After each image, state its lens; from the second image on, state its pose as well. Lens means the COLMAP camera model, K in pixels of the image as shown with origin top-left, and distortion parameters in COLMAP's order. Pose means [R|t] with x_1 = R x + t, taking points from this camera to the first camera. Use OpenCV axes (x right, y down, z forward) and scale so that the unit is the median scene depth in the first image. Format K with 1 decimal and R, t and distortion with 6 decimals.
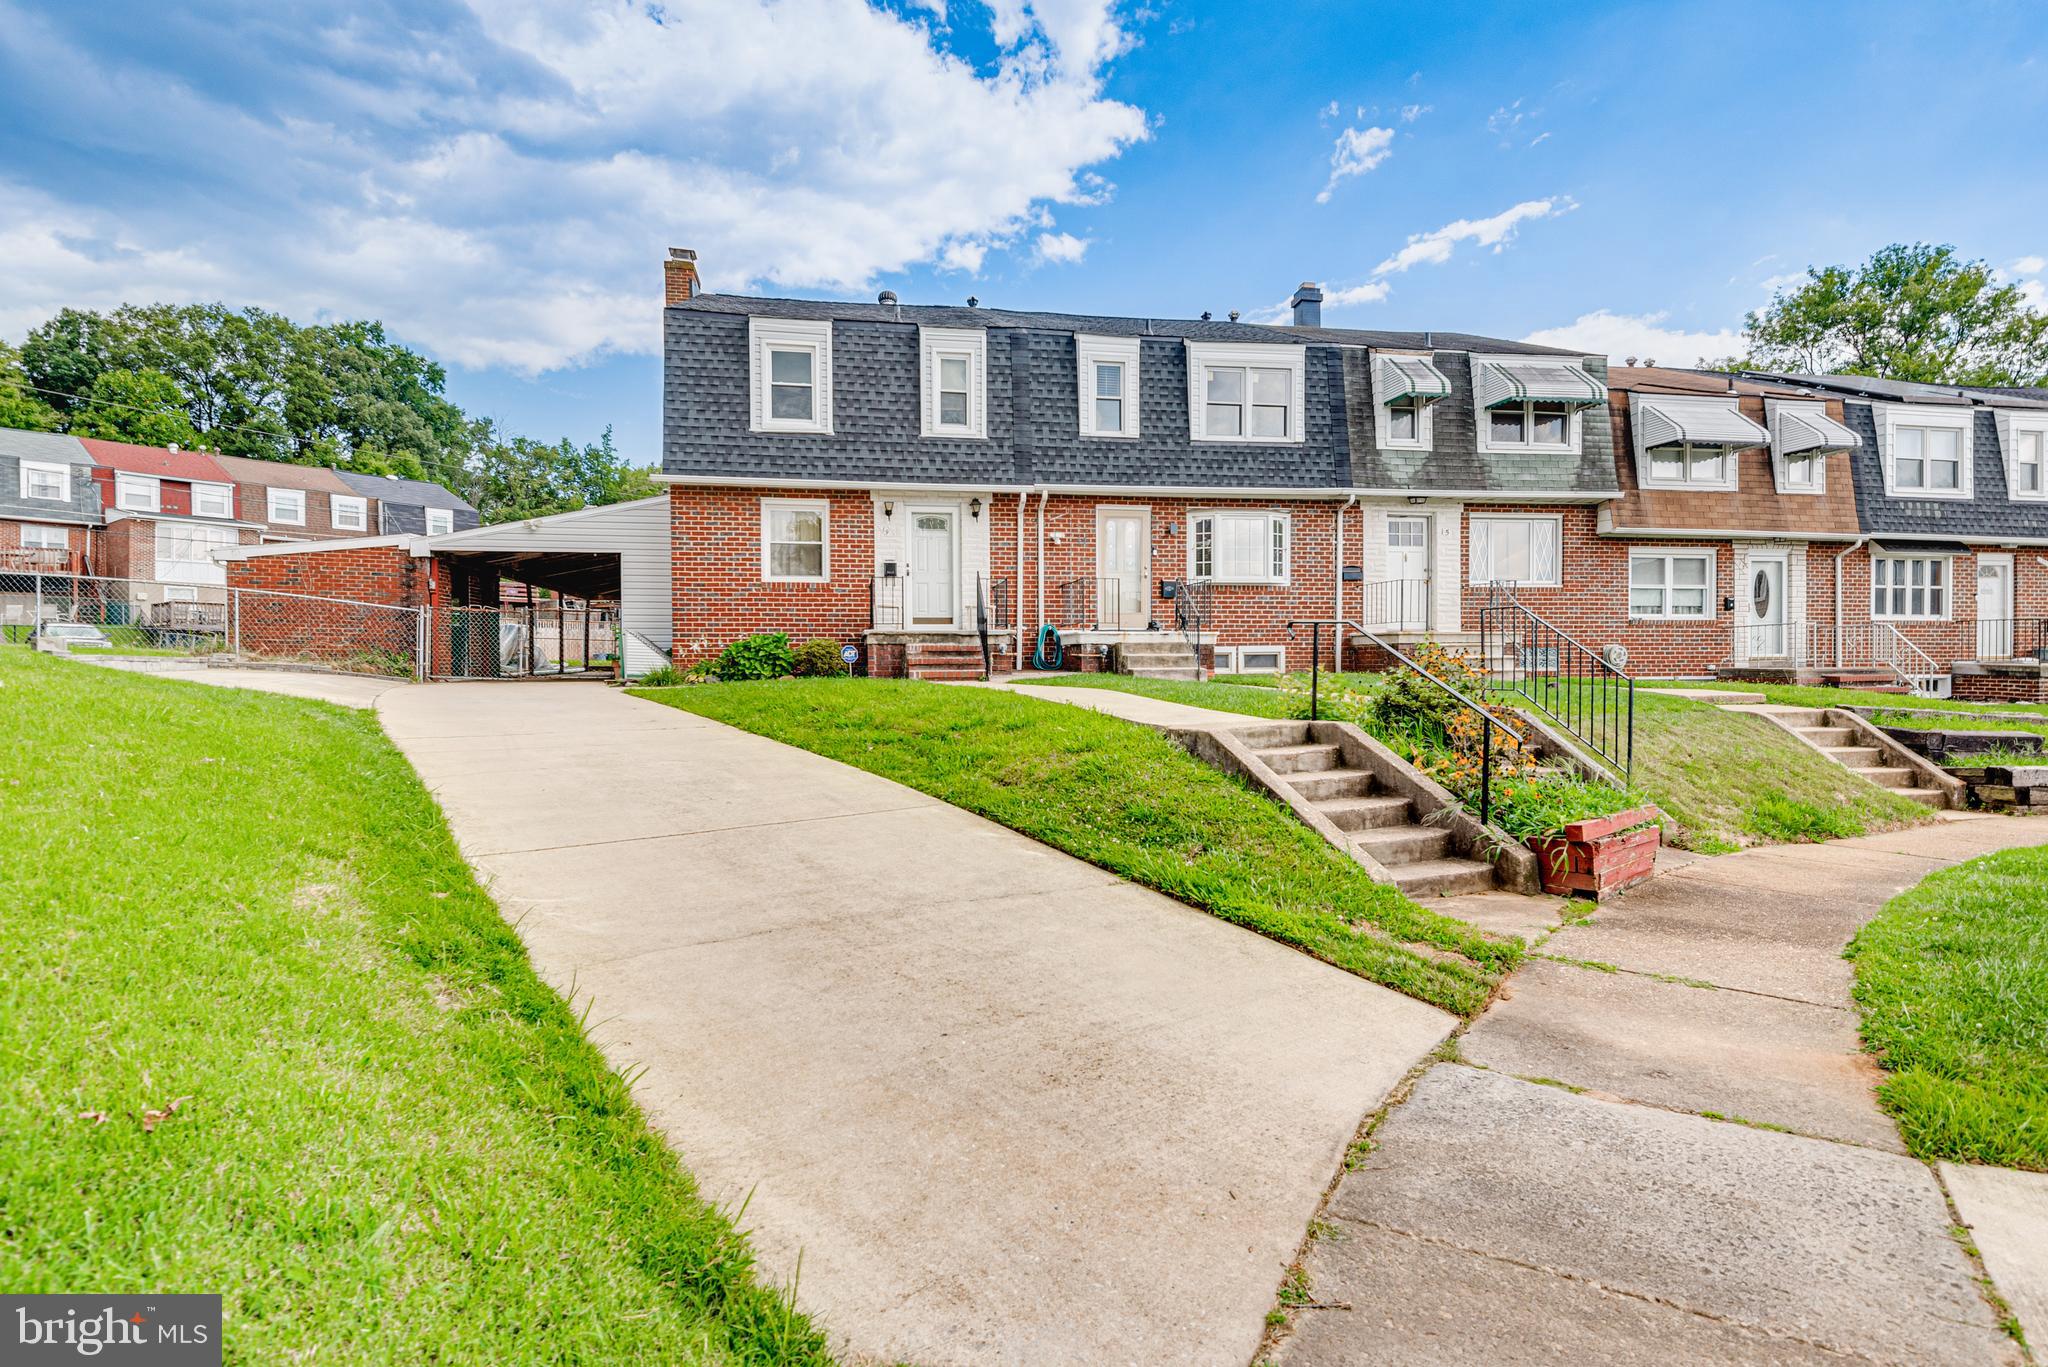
lens RADIAL K [[1037.5, 0, 1024.1], [0, 1037.5, 673.4], [0, 0, 1]] dist [0.034327, -0.035817]
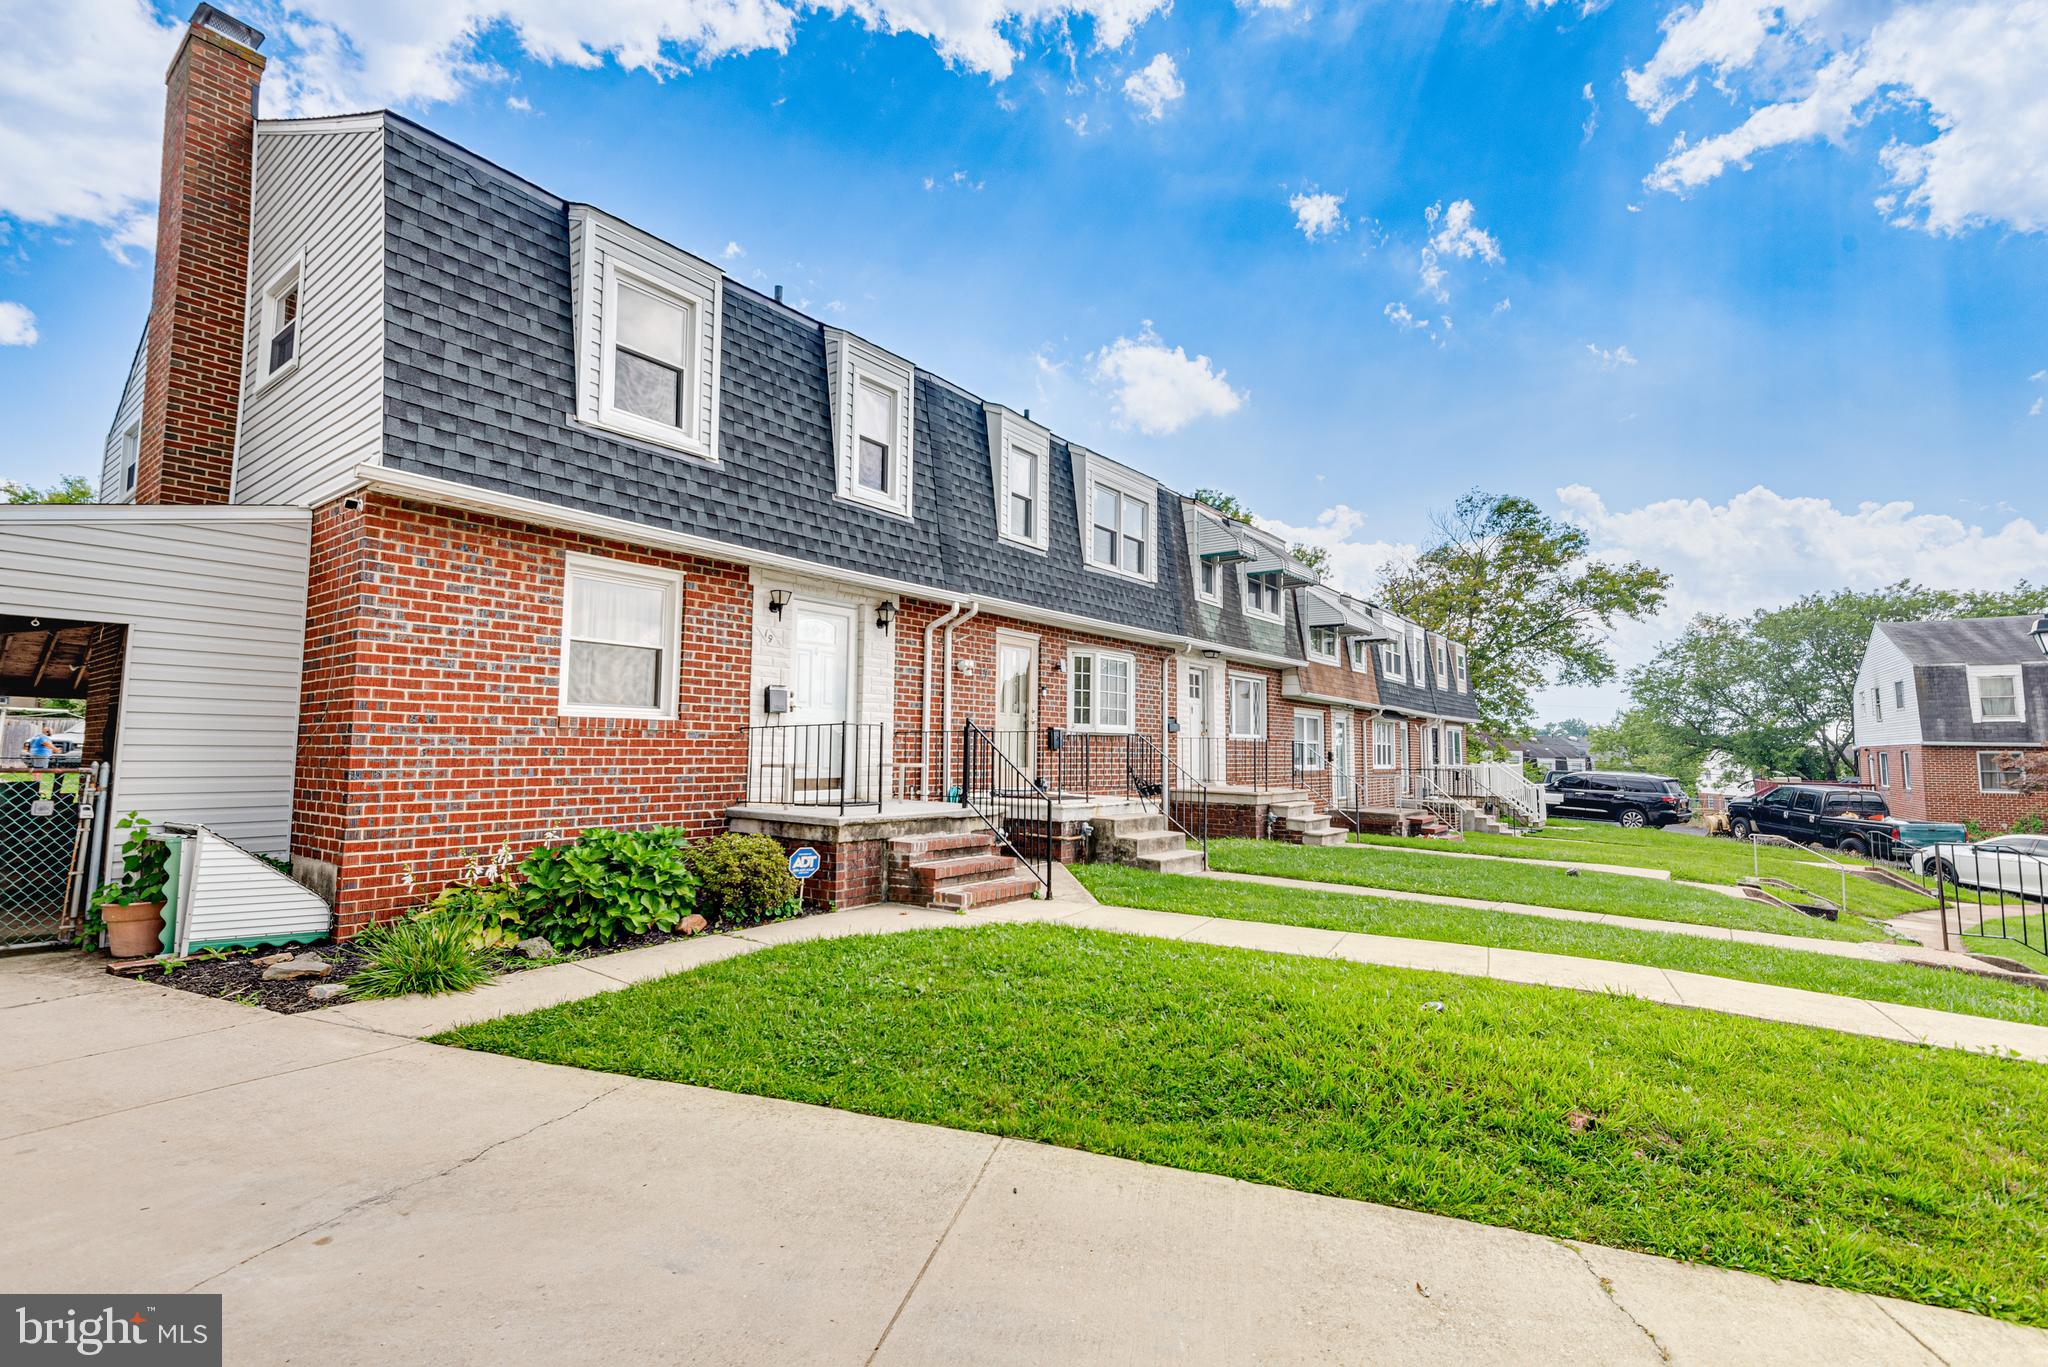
lens RADIAL K [[925.1, 0, 1034.0], [0, 925.1, 668.4], [0, 0, 1]] dist [0.035316, -0.026424]
pose [[0.727264, 0.074325, 0.682321, -0.387839], [-0.009597, 0.995123, -0.098170, -0.067990], [-0.686290, 0.064848, 0.724431, 0.509211]]
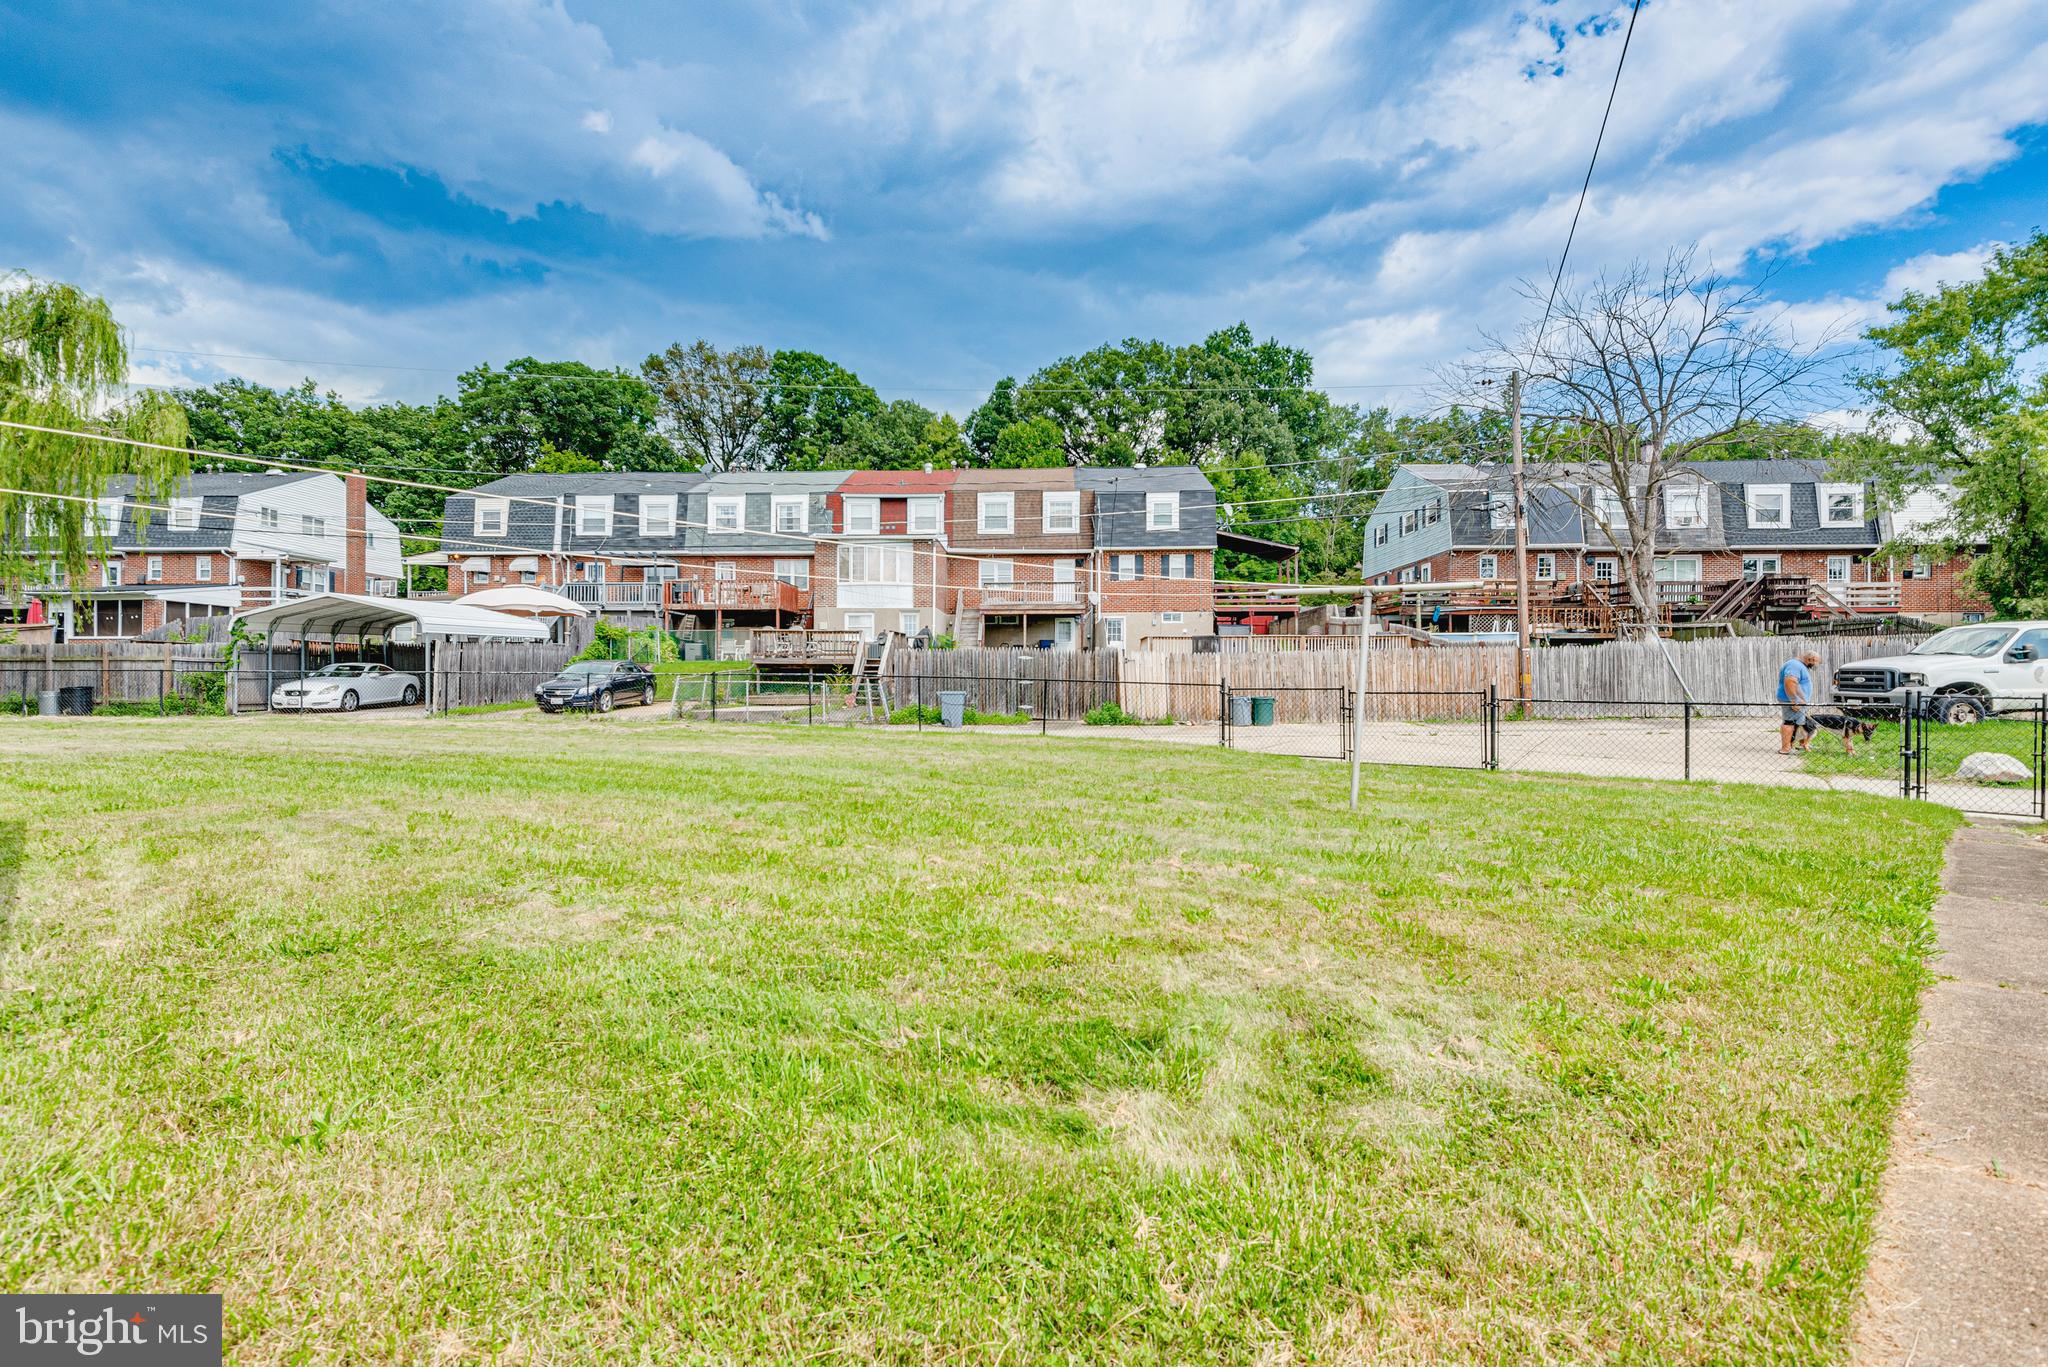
lens RADIAL K [[922.2, 0, 1020.4], [0, 922.2, 674.3], [0, 0, 1]] dist [0.060194, -0.042205]
pose [[0.570041, -0.001099, -0.821615, -0.245057], [-0.008022, 0.999944, -0.006903, -0.073398], [0.821577, 0.010526, 0.570000, 1.827332]]
